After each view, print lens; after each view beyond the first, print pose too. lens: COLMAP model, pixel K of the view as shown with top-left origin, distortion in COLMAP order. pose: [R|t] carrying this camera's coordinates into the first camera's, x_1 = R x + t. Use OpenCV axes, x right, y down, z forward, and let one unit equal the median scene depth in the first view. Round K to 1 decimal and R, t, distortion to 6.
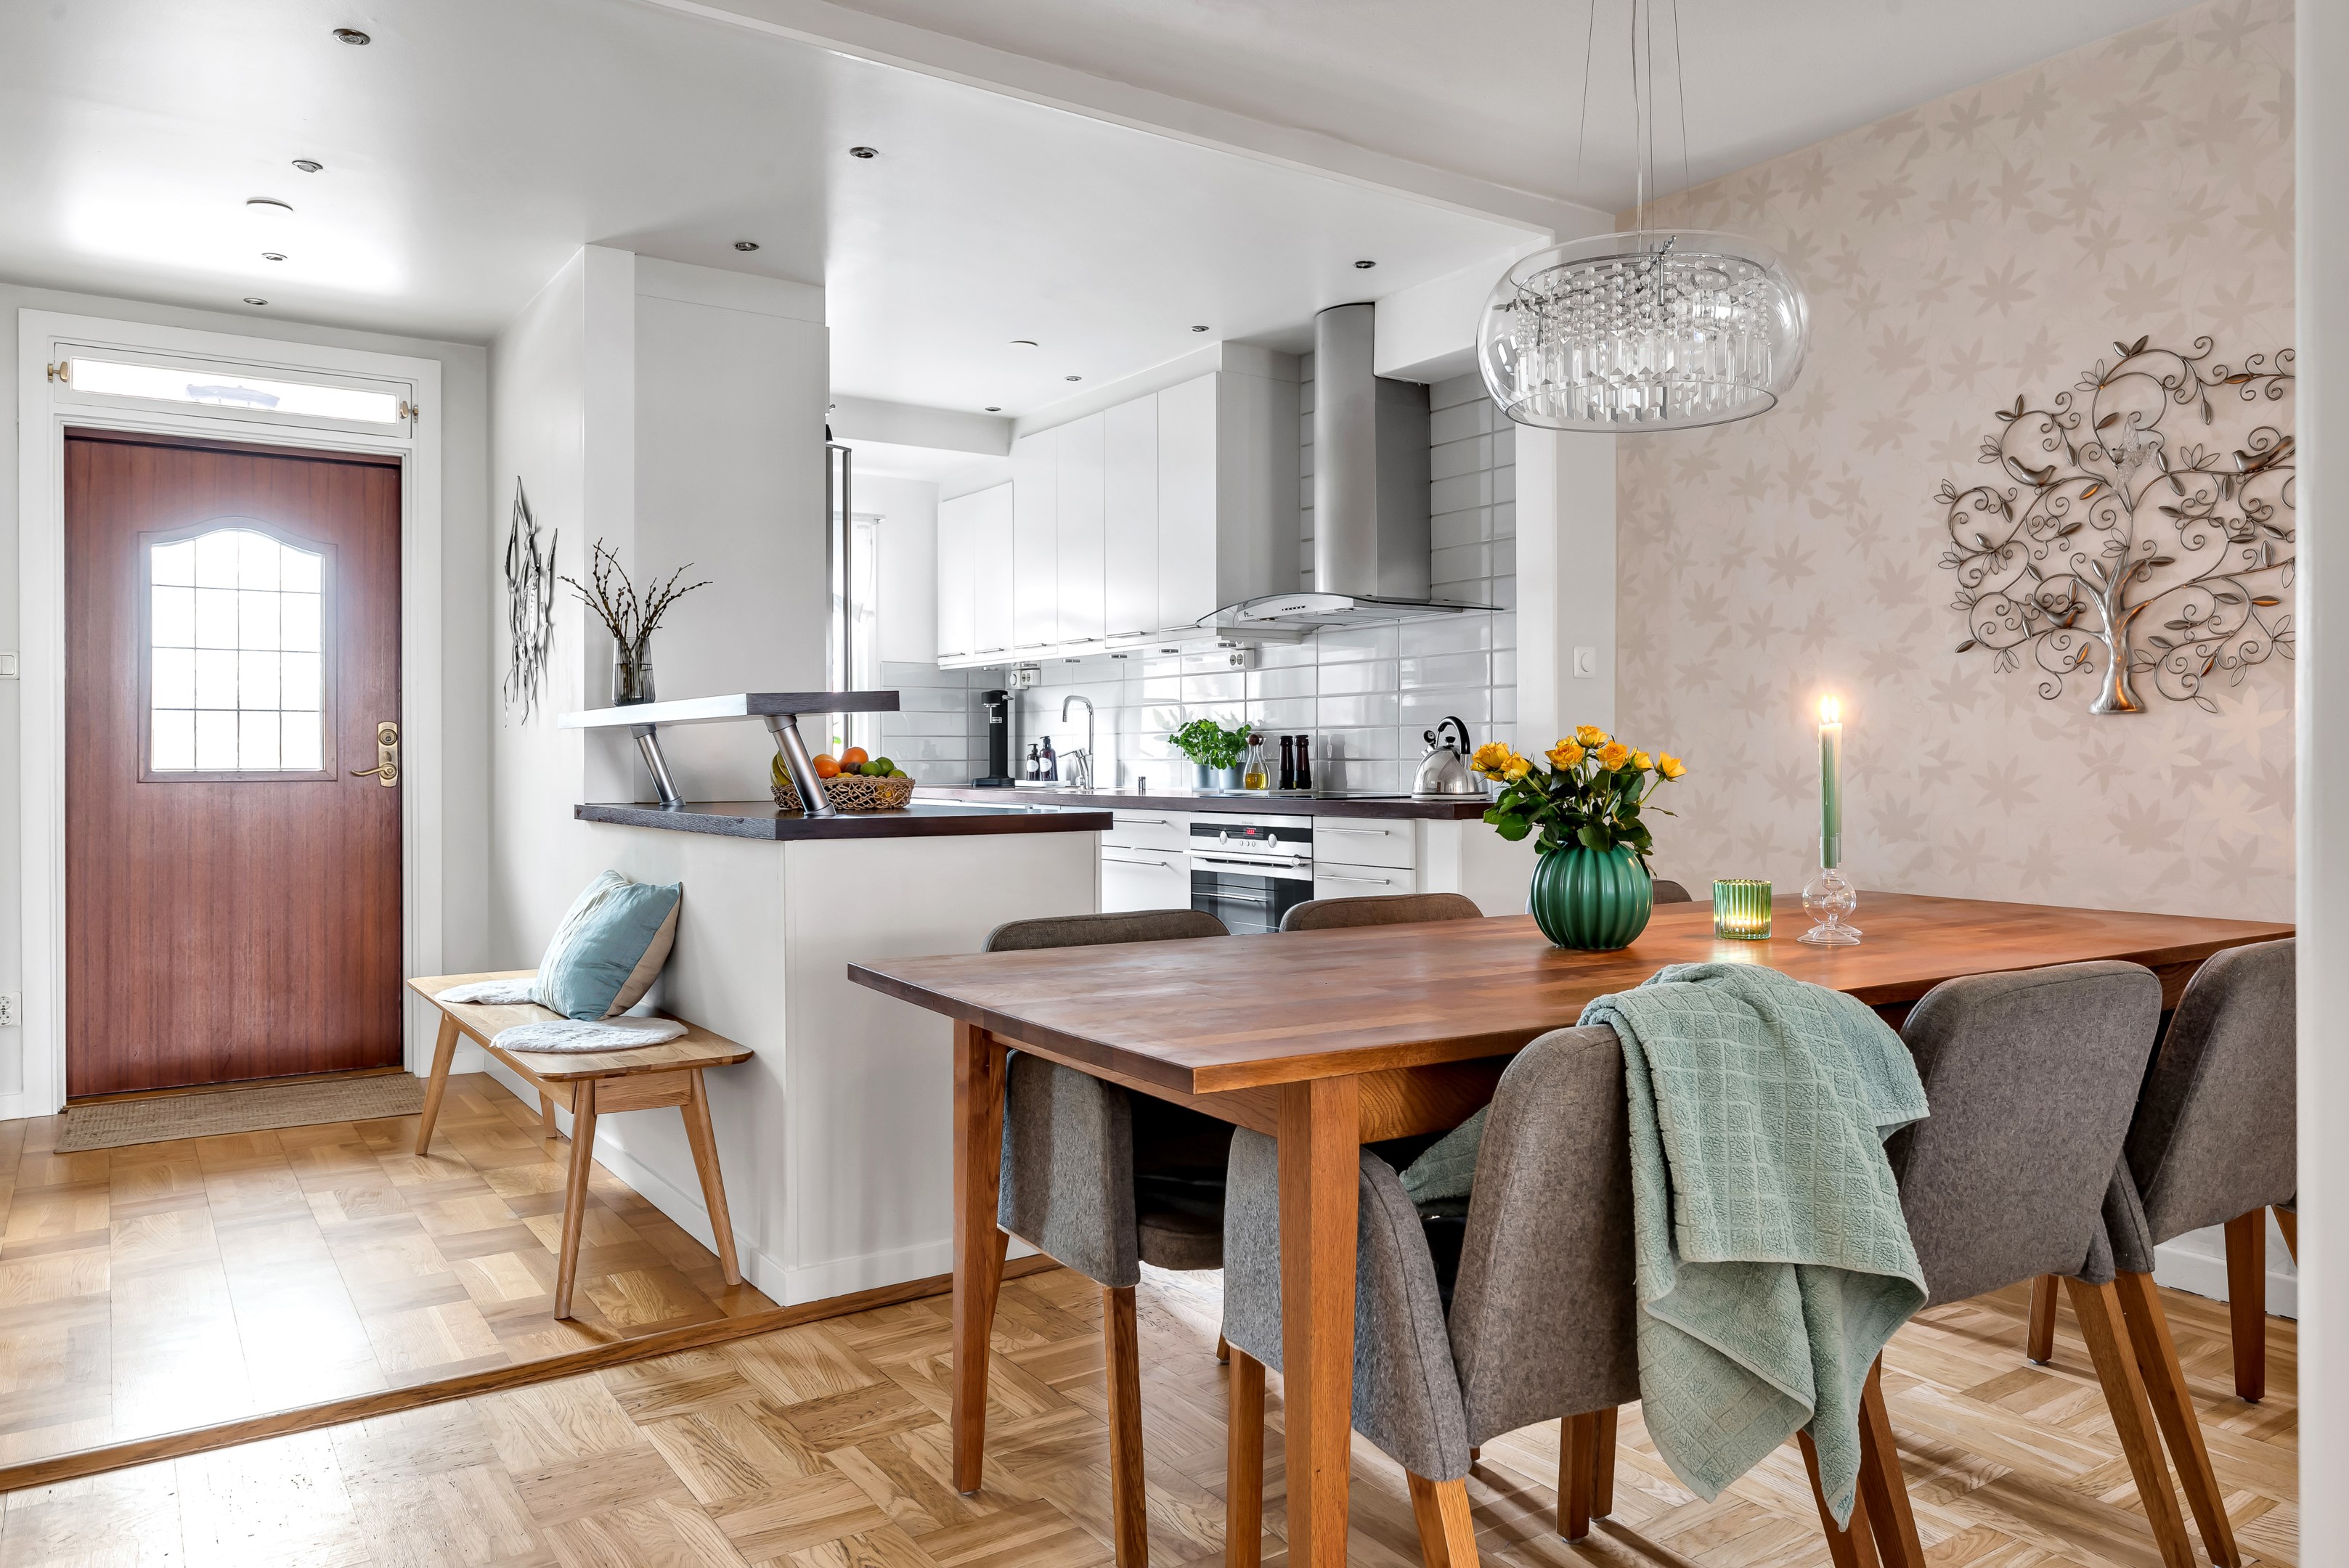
lens RADIAL K [[1600.6, 0, 1175.9], [0, 1600.6, 782.7], [0, 0, 1]] dist [-0.004827, -0.001121]
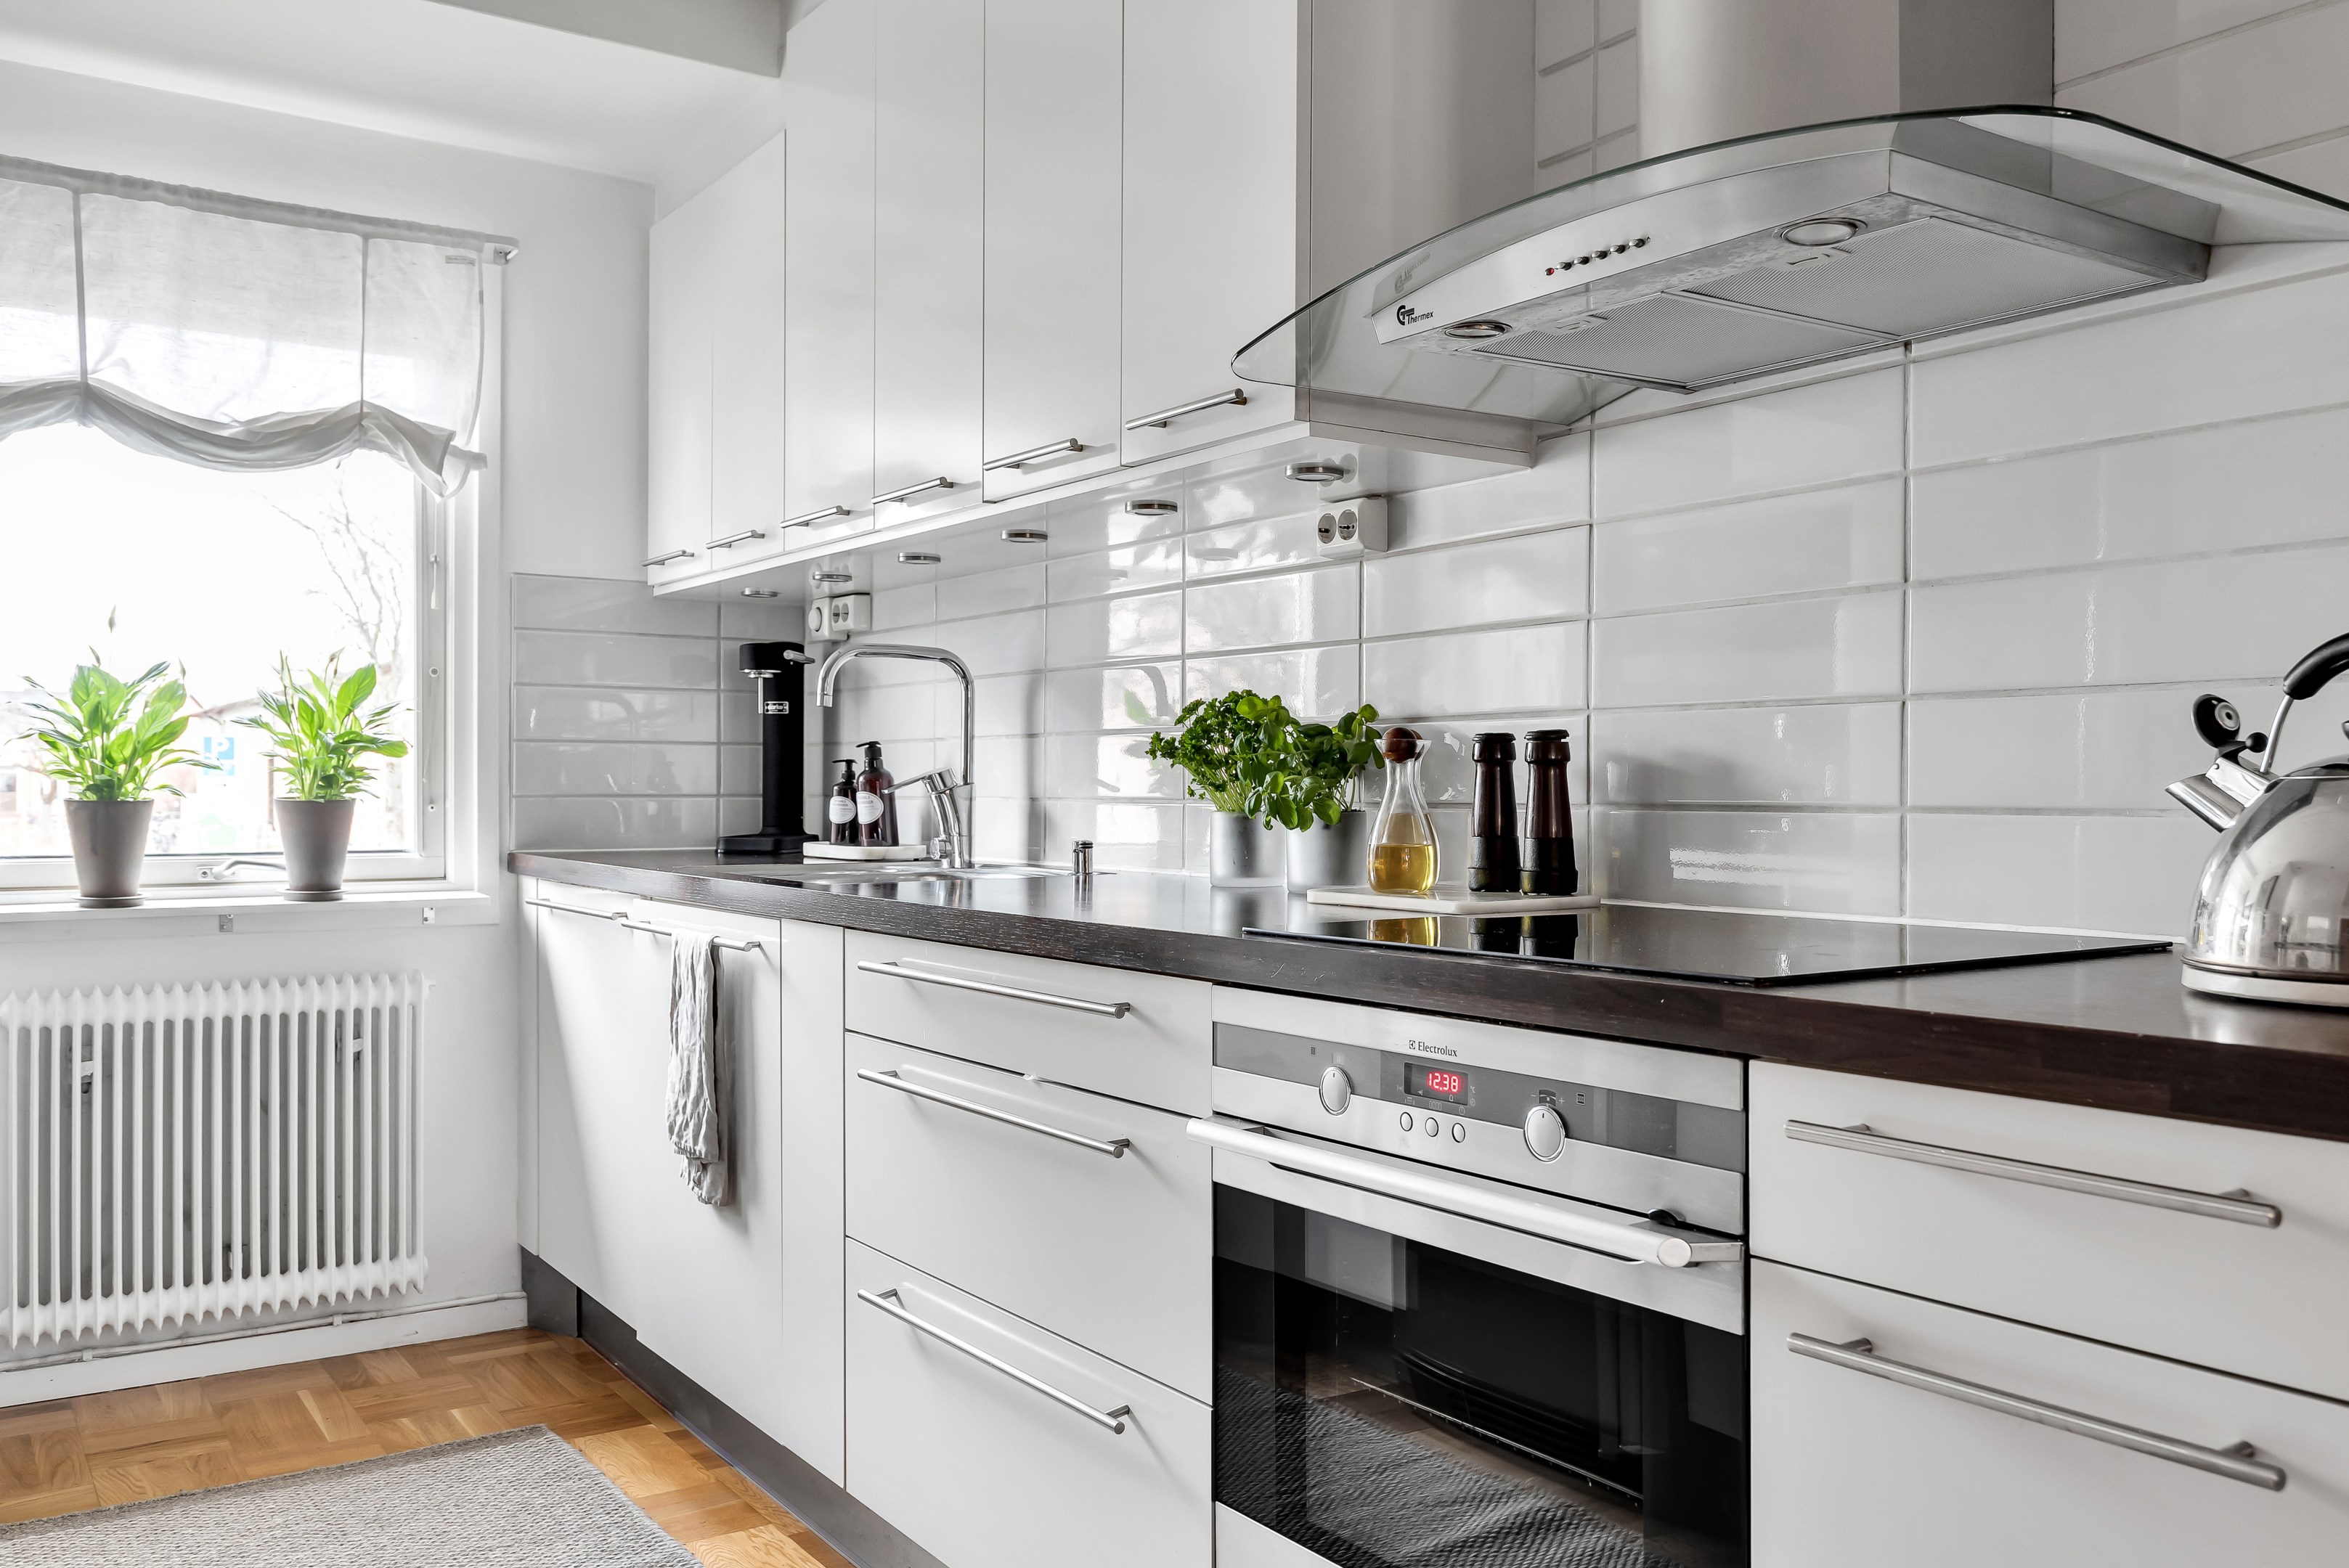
lens RADIAL K [[1939.8, 0, 1174.4], [0, 1939.8, 791.6], [0, 0, 1]] dist [-0.005592, 0.003175]
pose [[0.999944, 0.010349, -0.002419, 0.002788], [-0.010385, 0.999828, -0.015344, -0.010066], [0.002260, 0.015368, 0.999879, 0.575313]]
